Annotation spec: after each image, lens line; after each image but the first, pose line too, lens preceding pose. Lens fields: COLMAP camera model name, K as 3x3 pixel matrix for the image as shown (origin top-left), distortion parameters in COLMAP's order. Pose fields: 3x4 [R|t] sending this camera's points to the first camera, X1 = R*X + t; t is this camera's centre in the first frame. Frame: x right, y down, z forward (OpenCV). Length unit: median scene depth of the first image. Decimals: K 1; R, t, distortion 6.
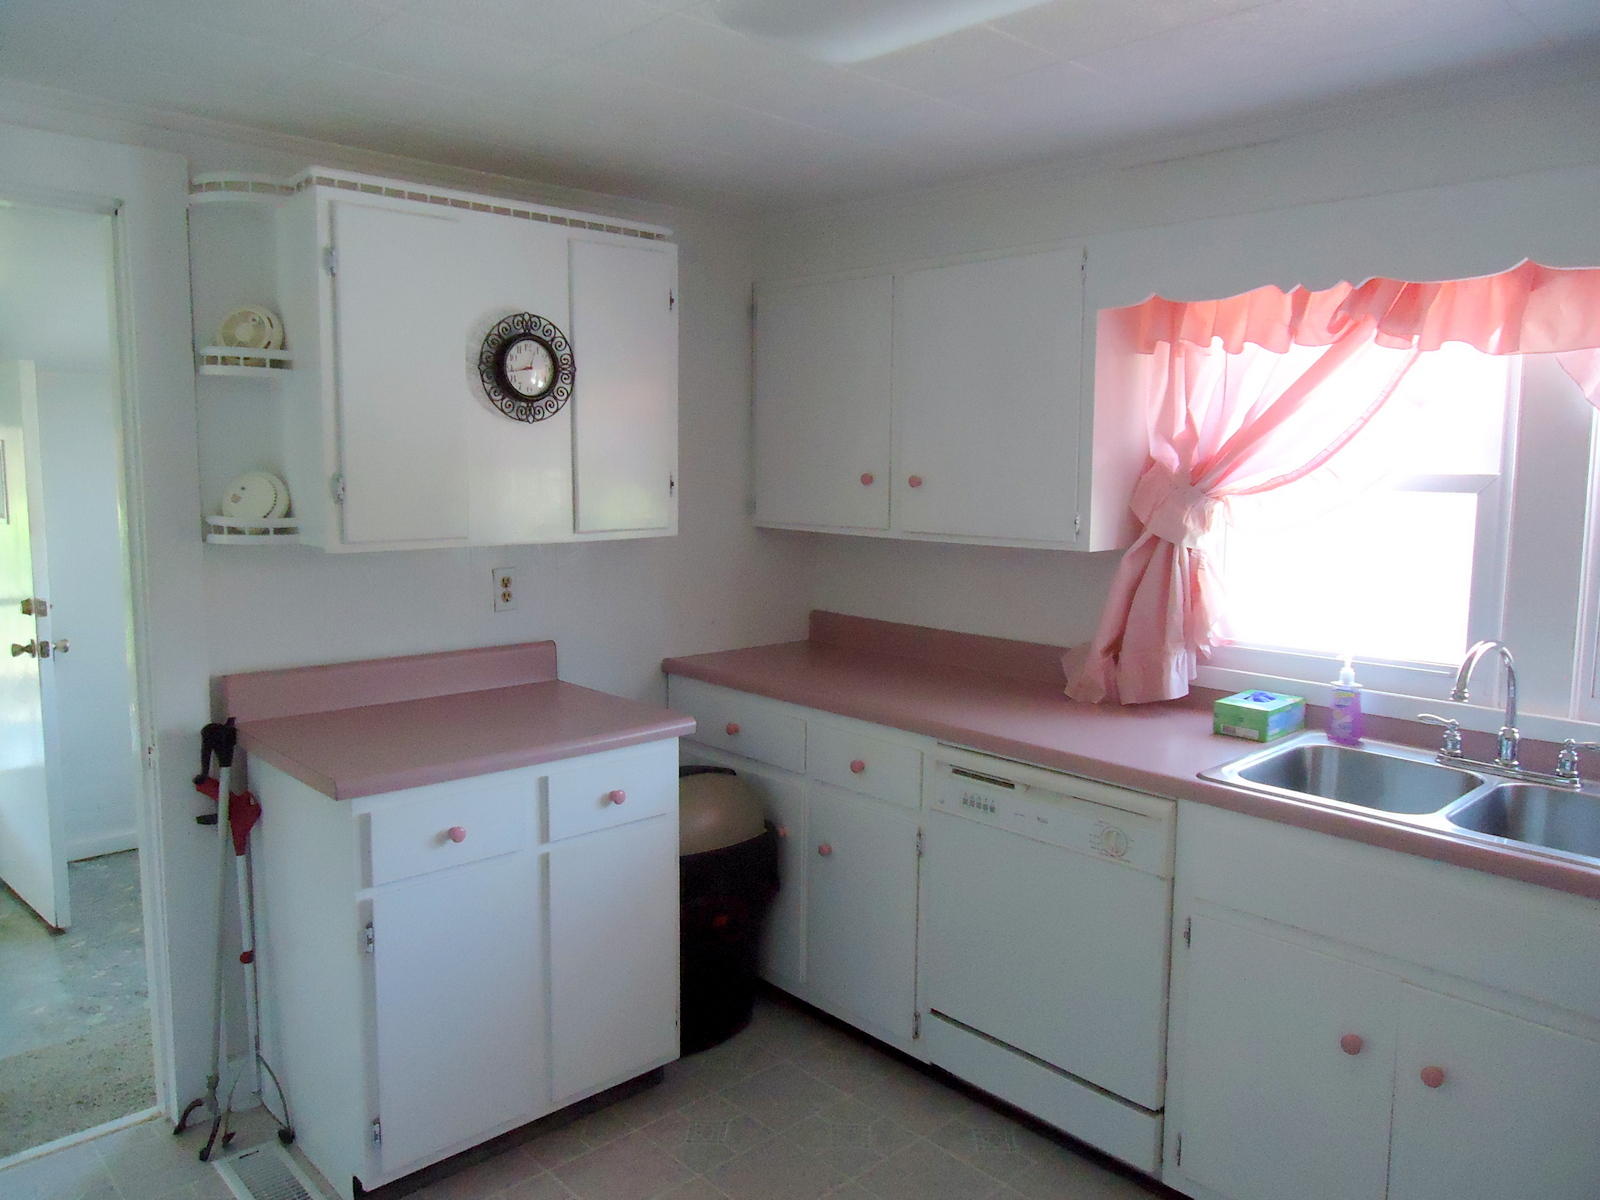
lens RADIAL K [[1160.2, 0, 798.0], [0, 1160.2, 595.7], [0, 0, 1]] dist [-0.005852, -0.003572]
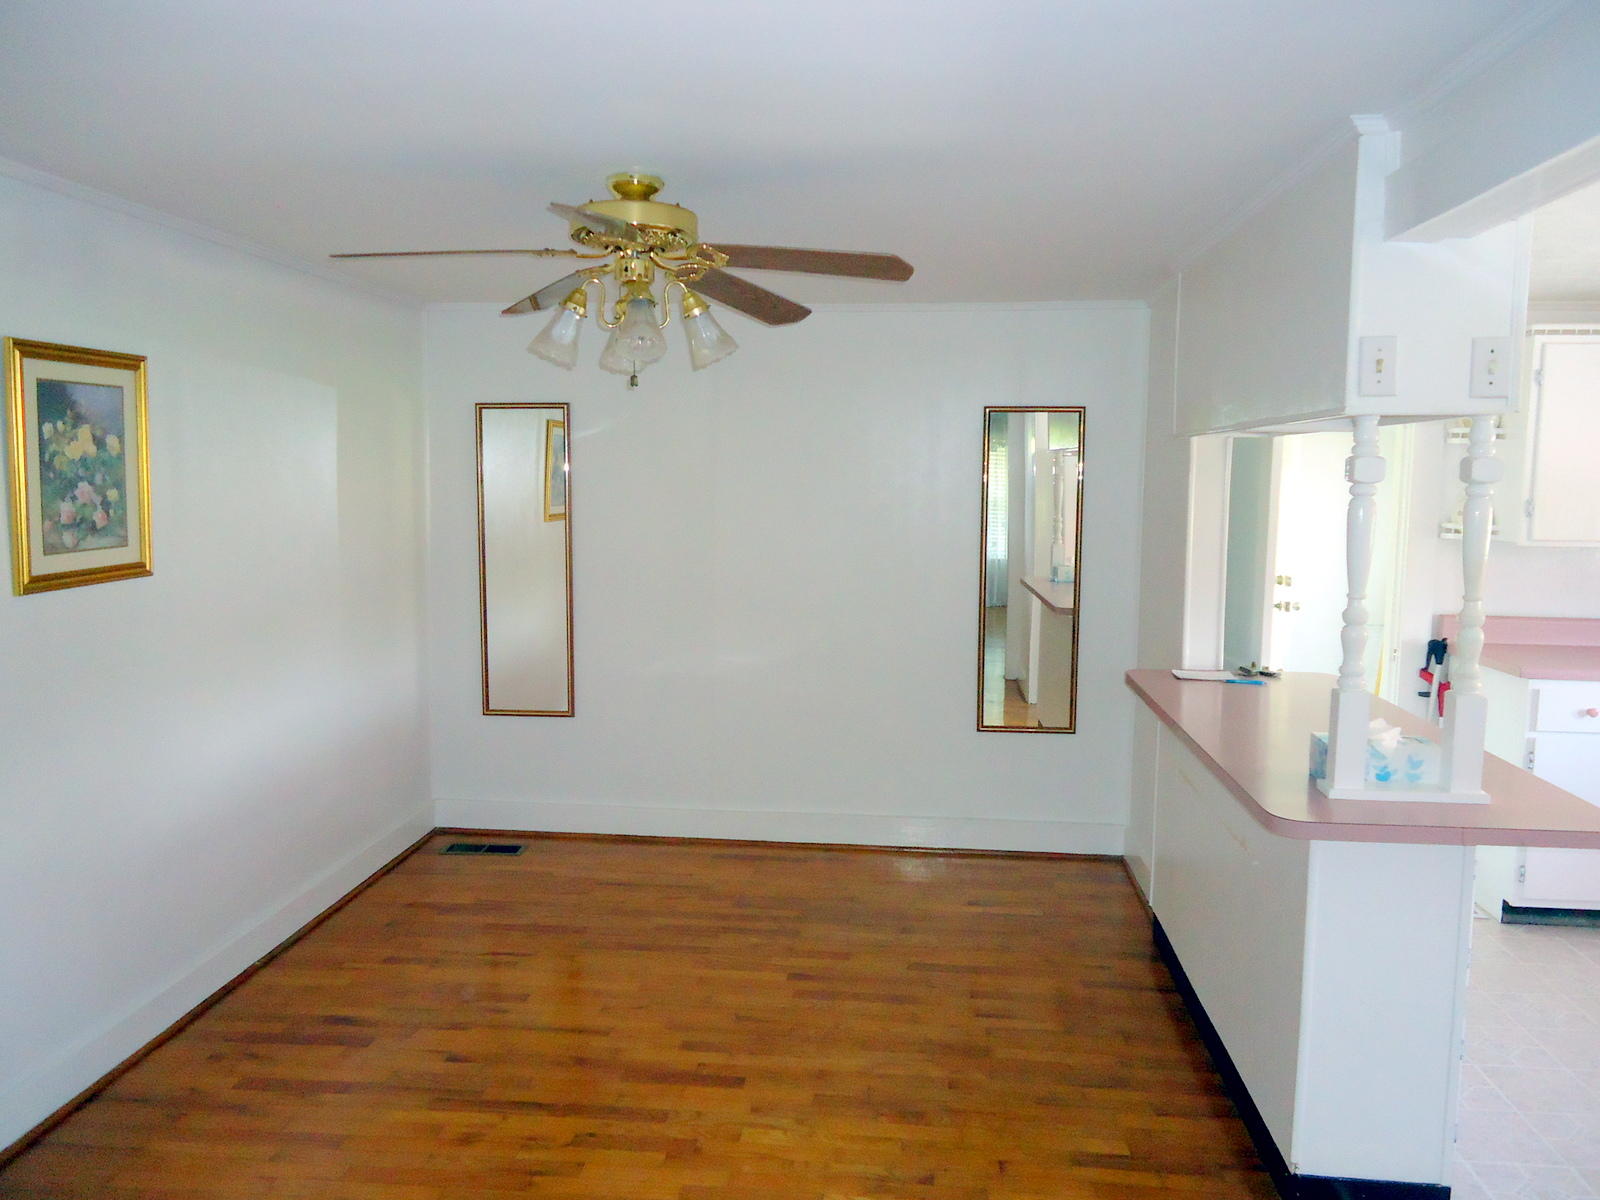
lens RADIAL K [[1160.2, 0, 800.5], [0, 1160.2, 592.0], [0, 0, 1]] dist [-0.005852, -0.003572]
pose [[0.652476, 0.069263, -0.754638, 0.194056], [-0.089666, 0.995875, 0.013878, 0.101348], [0.752486, 0.058611, 0.655995, -0.902073]]
